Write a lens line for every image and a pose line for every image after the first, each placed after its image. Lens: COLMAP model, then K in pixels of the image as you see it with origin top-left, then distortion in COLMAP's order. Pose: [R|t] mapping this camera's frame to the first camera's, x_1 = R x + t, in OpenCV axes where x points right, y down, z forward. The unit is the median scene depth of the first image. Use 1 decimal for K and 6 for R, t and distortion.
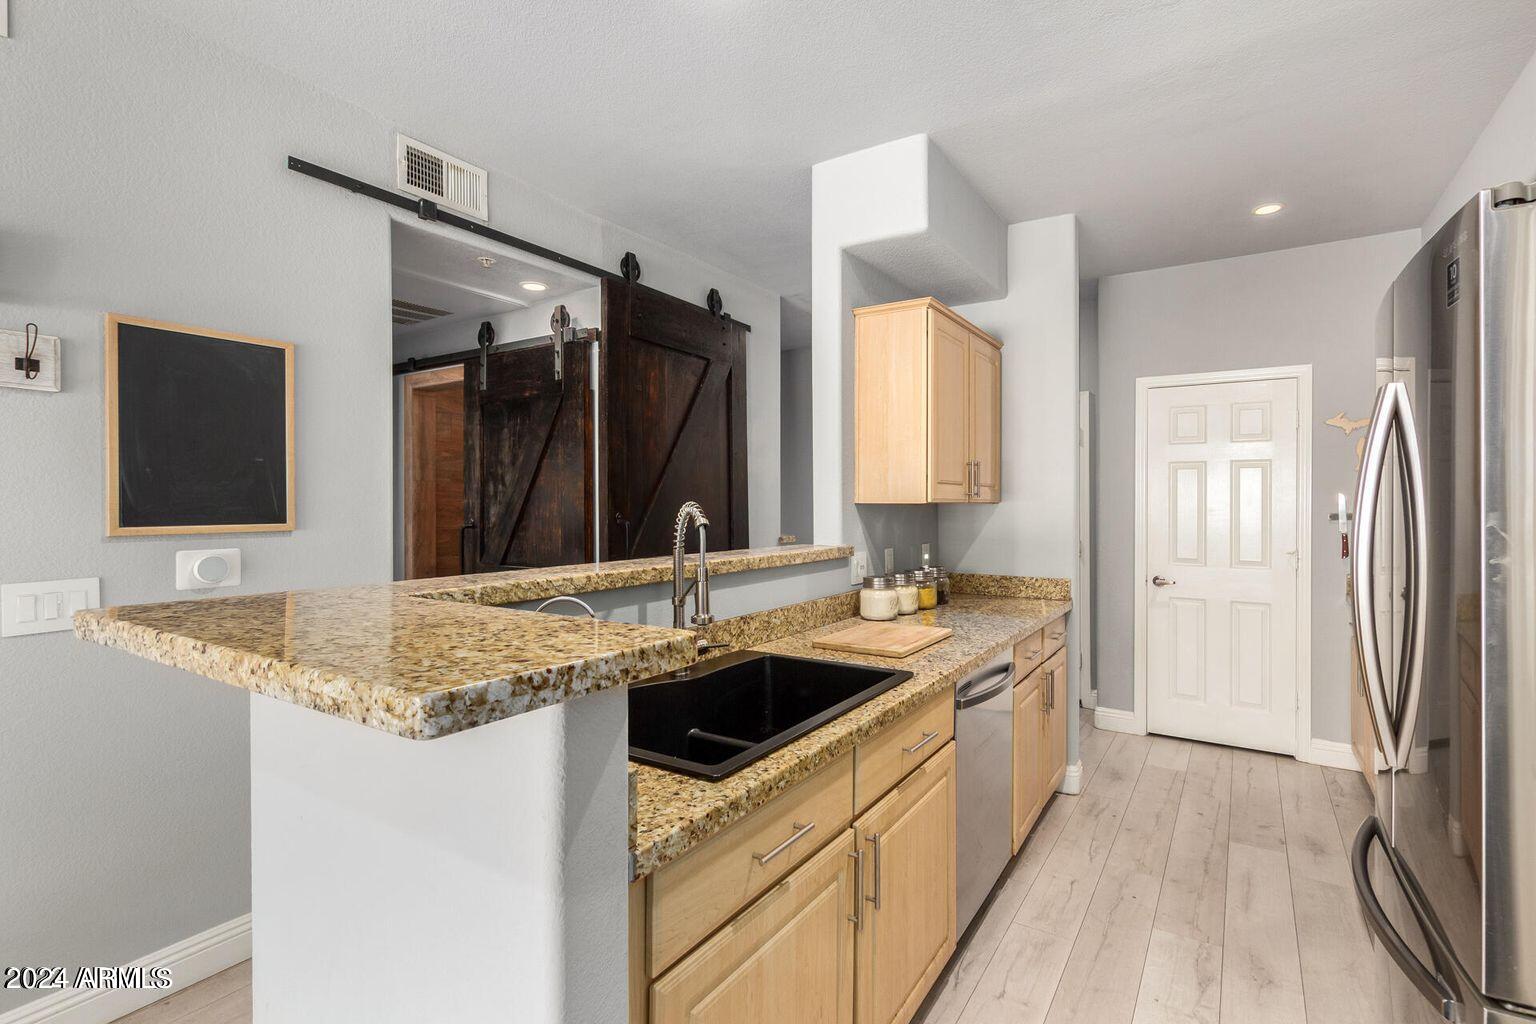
lens RADIAL K [[703.7, 0, 770.0], [0, 703.7, 506.5], [0, 0, 1]] dist [-0.000758, -0.000456]
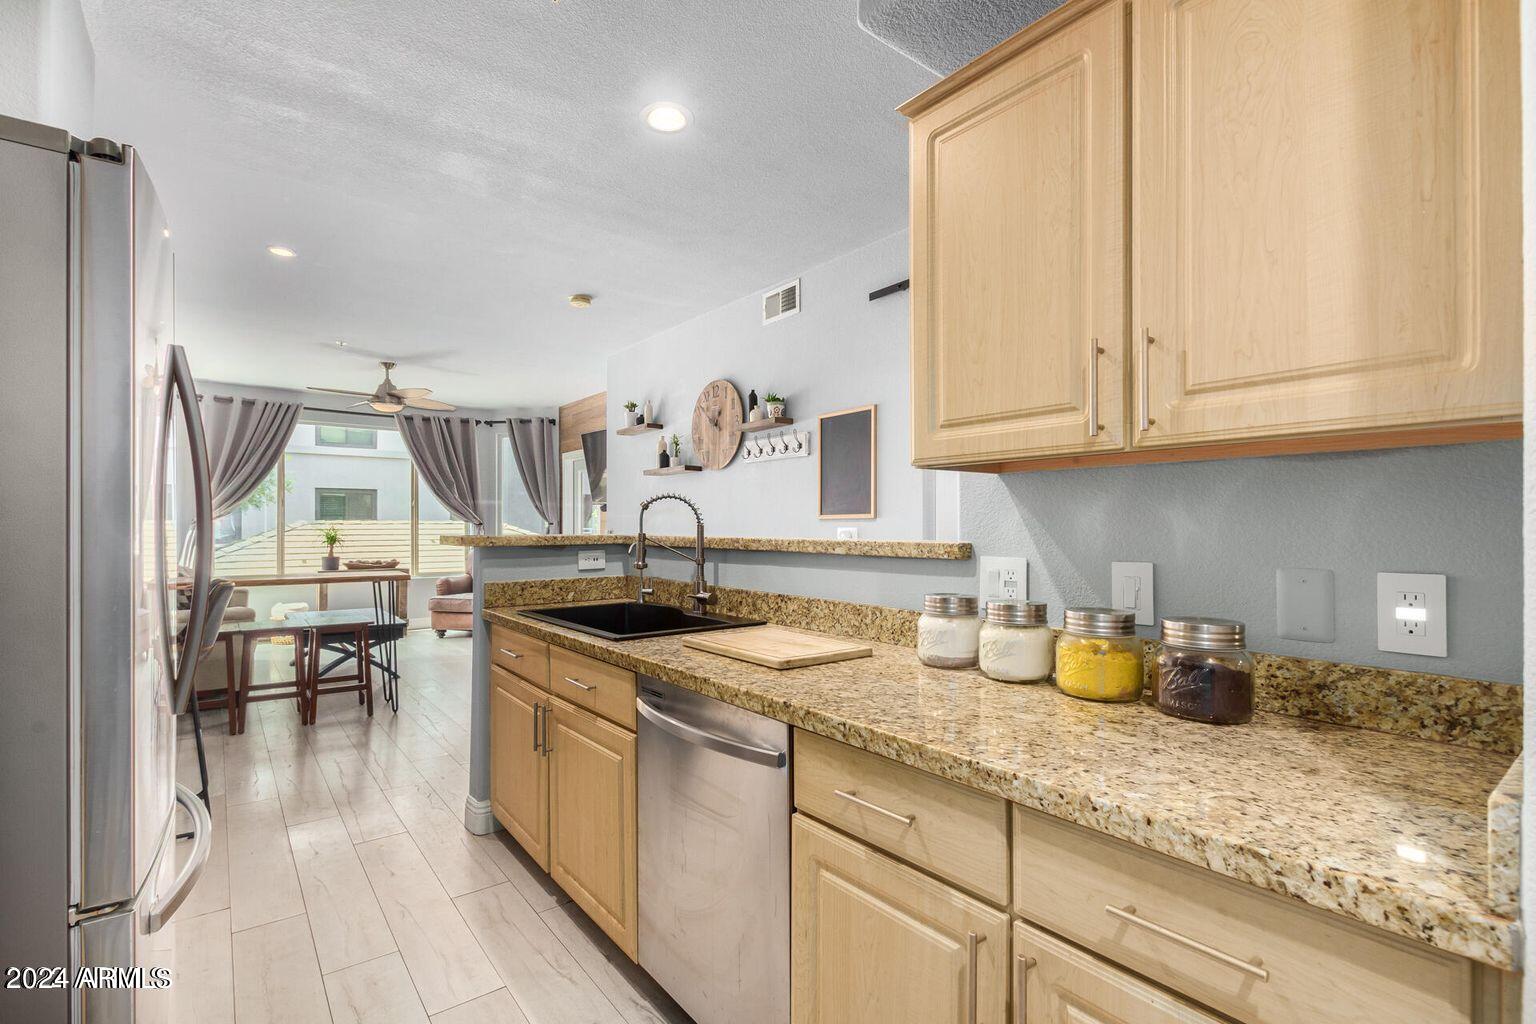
lens RADIAL K [[703.7, 0, 763.7], [0, 703.7, 519.4], [0, 0, 1]] dist [-0.000758, -0.000456]
pose [[-0.317314, -0.009523, -0.948273, 0.857630], [-0.002313, 0.999954, -0.009268, 0.045254], [0.948318, -0.000748, -0.317321, 1.142653]]
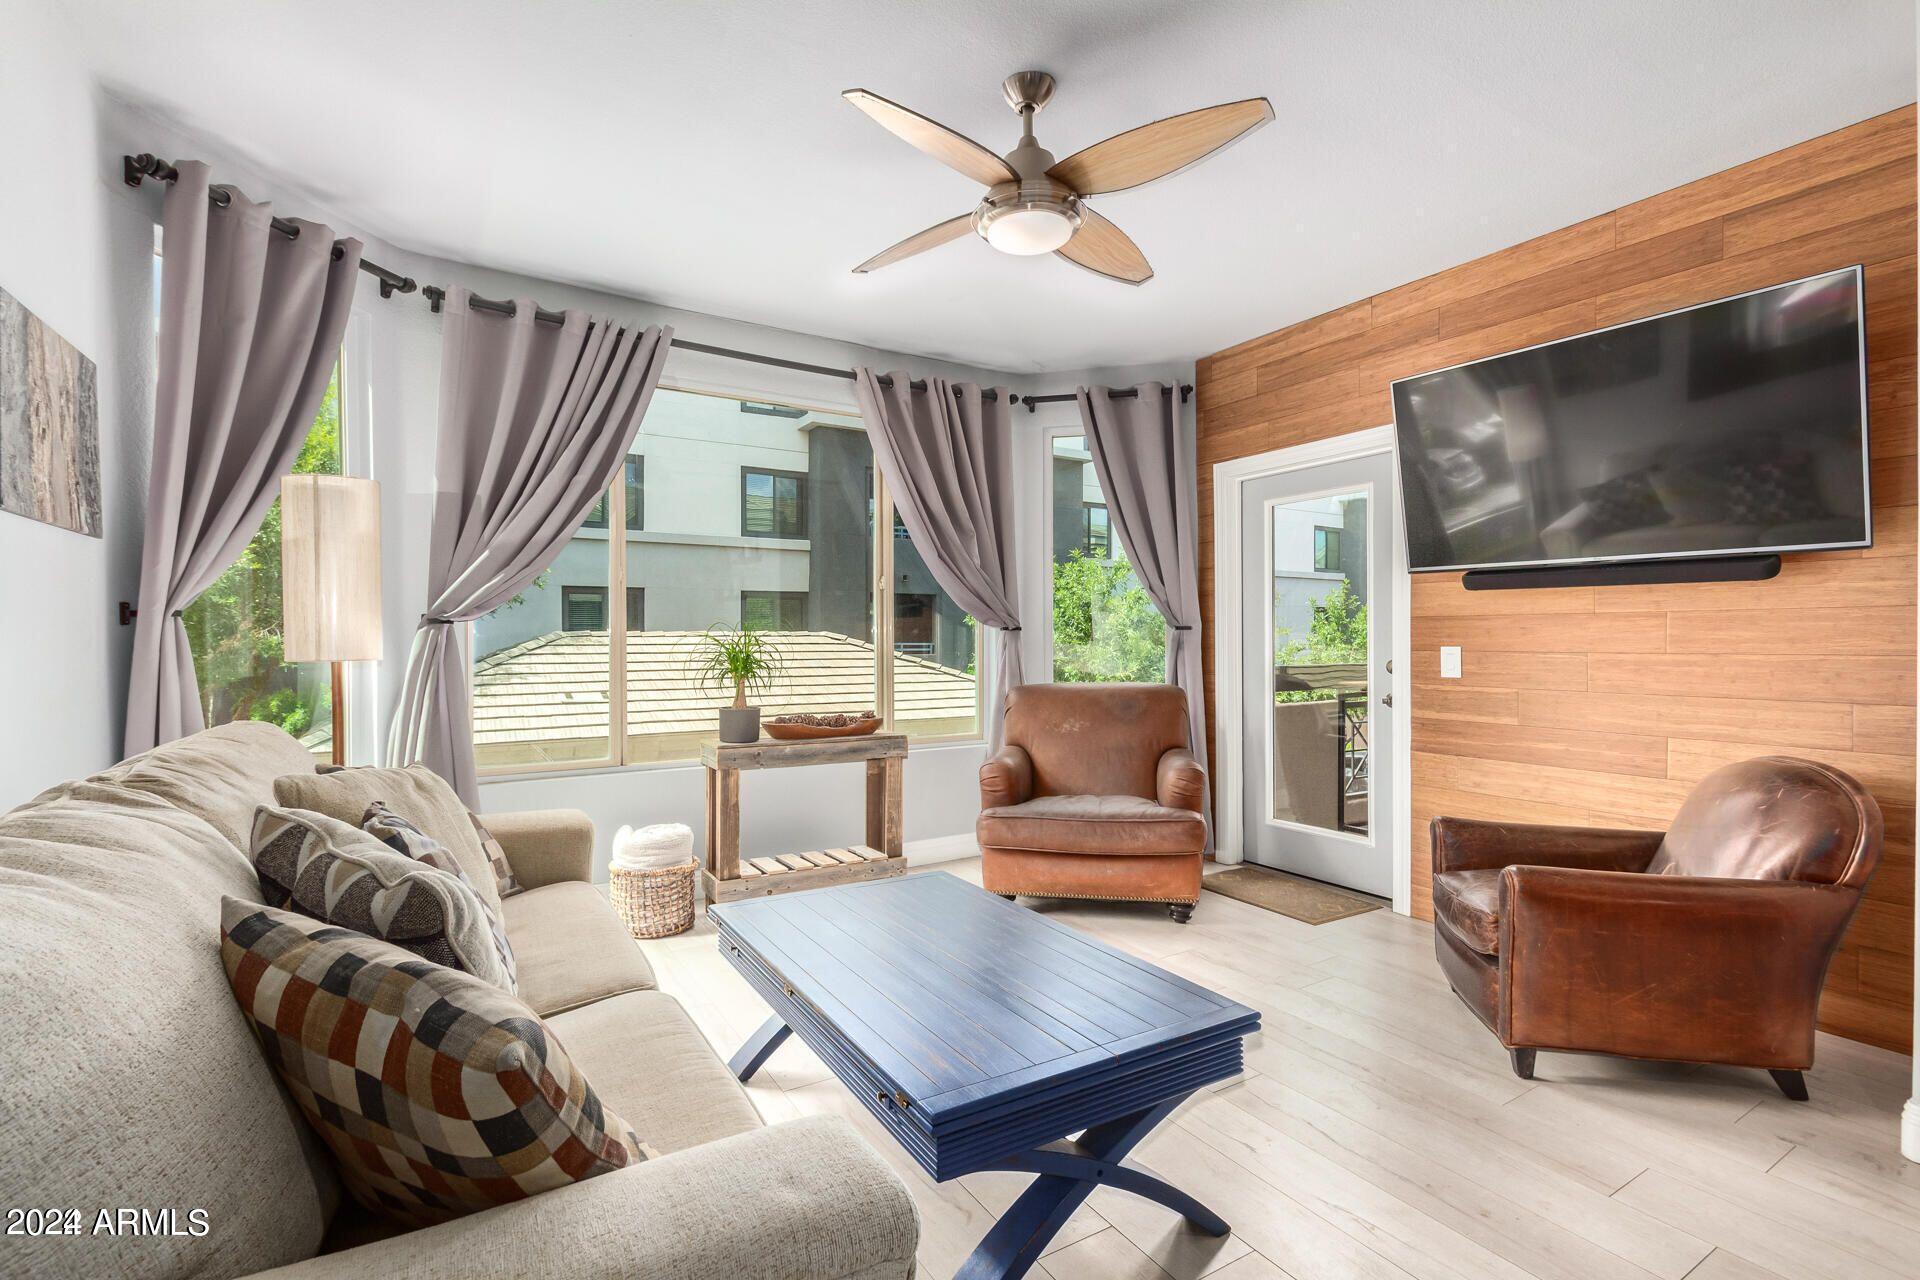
lens RADIAL K [[879.6, 0, 971.1], [0, 879.6, 643.6], [0, 0, 1]] dist [-0.000758, -0.000456]
pose [[-0.415616, 0.001094, -0.909540, -0.312936], [-0.001363, 0.999997, 0.001826, 0.067978], [0.909539, 0.001998, -0.415613, -0.761914]]
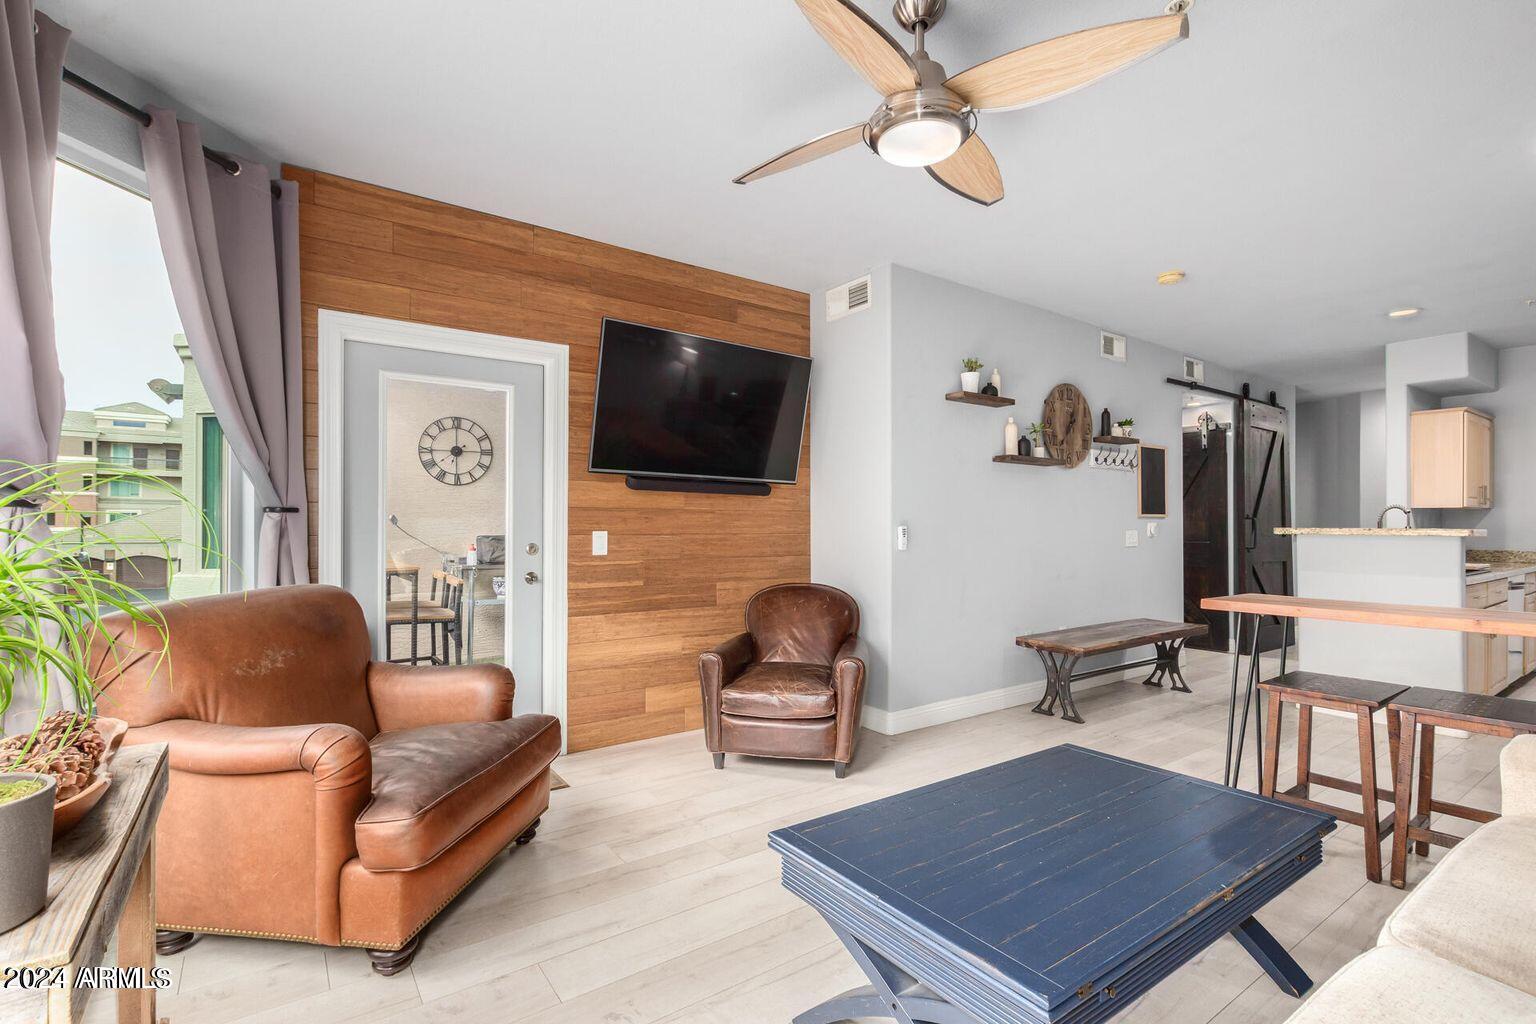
lens RADIAL K [[703.7, 0, 754.3], [0, 703.7, 514.6], [0, 0, 1]] dist [-0.000758, -0.000456]
pose [[0.930993, -0.004281, -0.365012, -1.163064], [-0.001433, 0.999881, -0.015383, 0.061413], [0.365034, 0.014844, 0.930876, -2.020880]]
